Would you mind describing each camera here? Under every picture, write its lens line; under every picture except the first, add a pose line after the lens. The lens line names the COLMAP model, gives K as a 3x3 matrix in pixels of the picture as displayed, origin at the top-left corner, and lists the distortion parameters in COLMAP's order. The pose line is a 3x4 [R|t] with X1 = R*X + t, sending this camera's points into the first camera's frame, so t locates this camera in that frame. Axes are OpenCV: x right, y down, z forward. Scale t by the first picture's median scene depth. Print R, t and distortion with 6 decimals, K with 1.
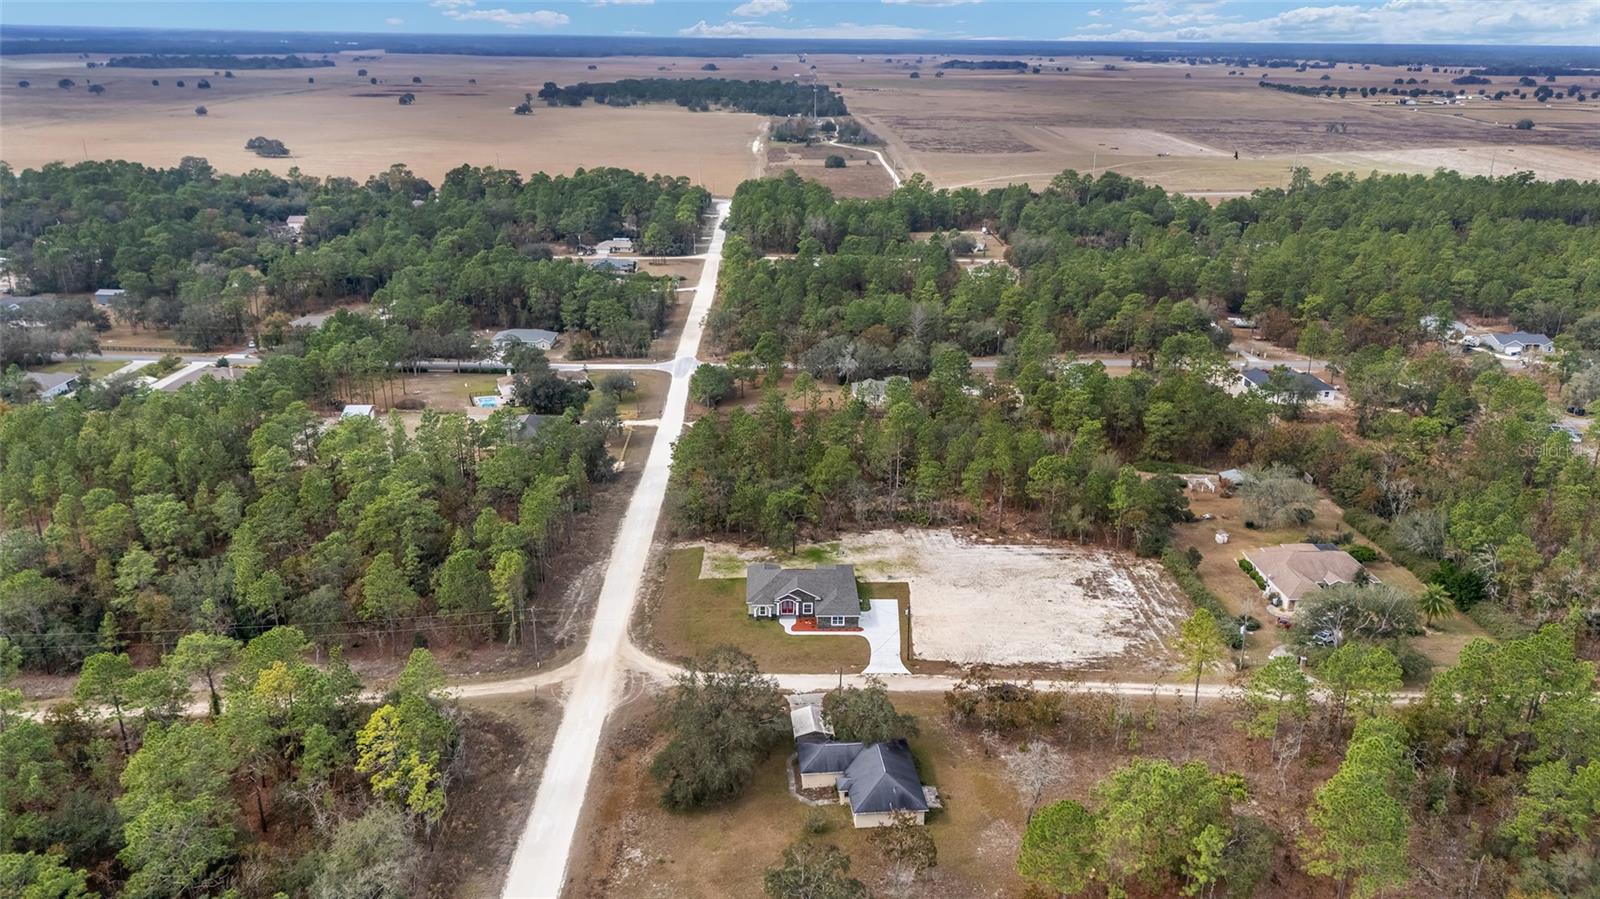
lens RADIAL K [[1169.6, 0, 800.0], [0, 1169.6, 449.5], [0, 0, 1]] dist [0.096185, -0.118598]
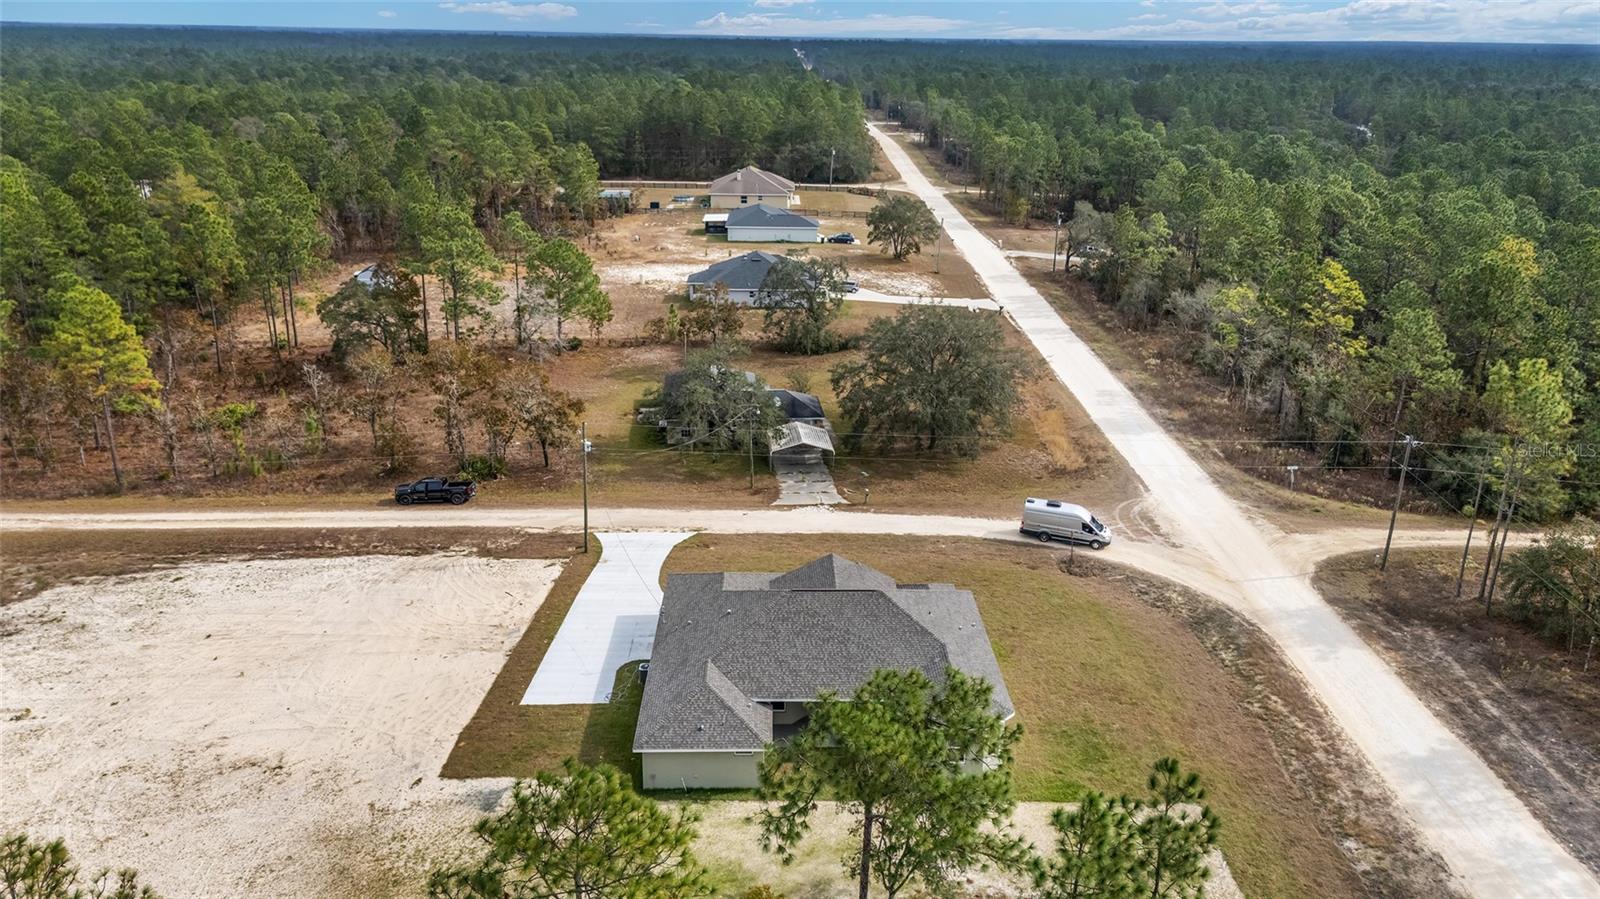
lens RADIAL K [[1171.1, 0, 804.6], [0, 1171.1, 467.0], [0, 0, 1]] dist [0.087204, -0.103531]
pose [[-0.999708, -0.023179, -0.006898, 0.006267], [-0.022250, 0.769818, 0.637876, -0.085065], [-0.009475, 0.637843, -0.770108, 0.799742]]
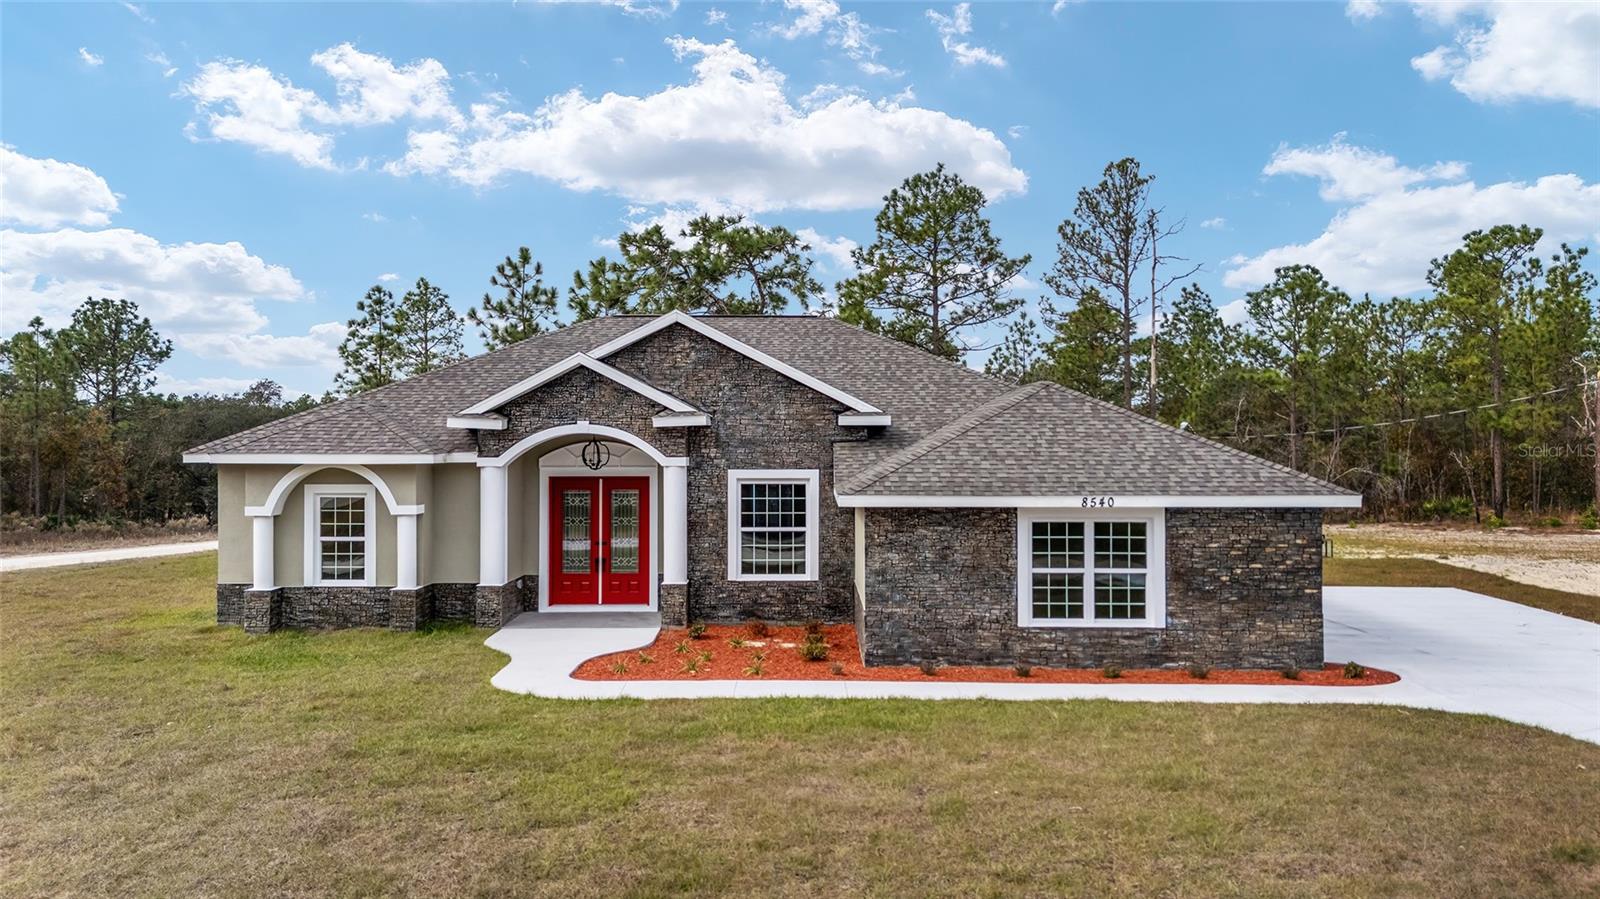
lens RADIAL K [[1169.6, 0, 800.0], [0, 1169.6, 449.5], [0, 0, 1]] dist [0.096185, -0.118598]
pose [[0.999267, -0.014968, -0.035229, 0.008277], [0.002492, 0.943861, -0.330333, 0.104925], [0.038196, 0.330003, 0.943207, 0.571892]]
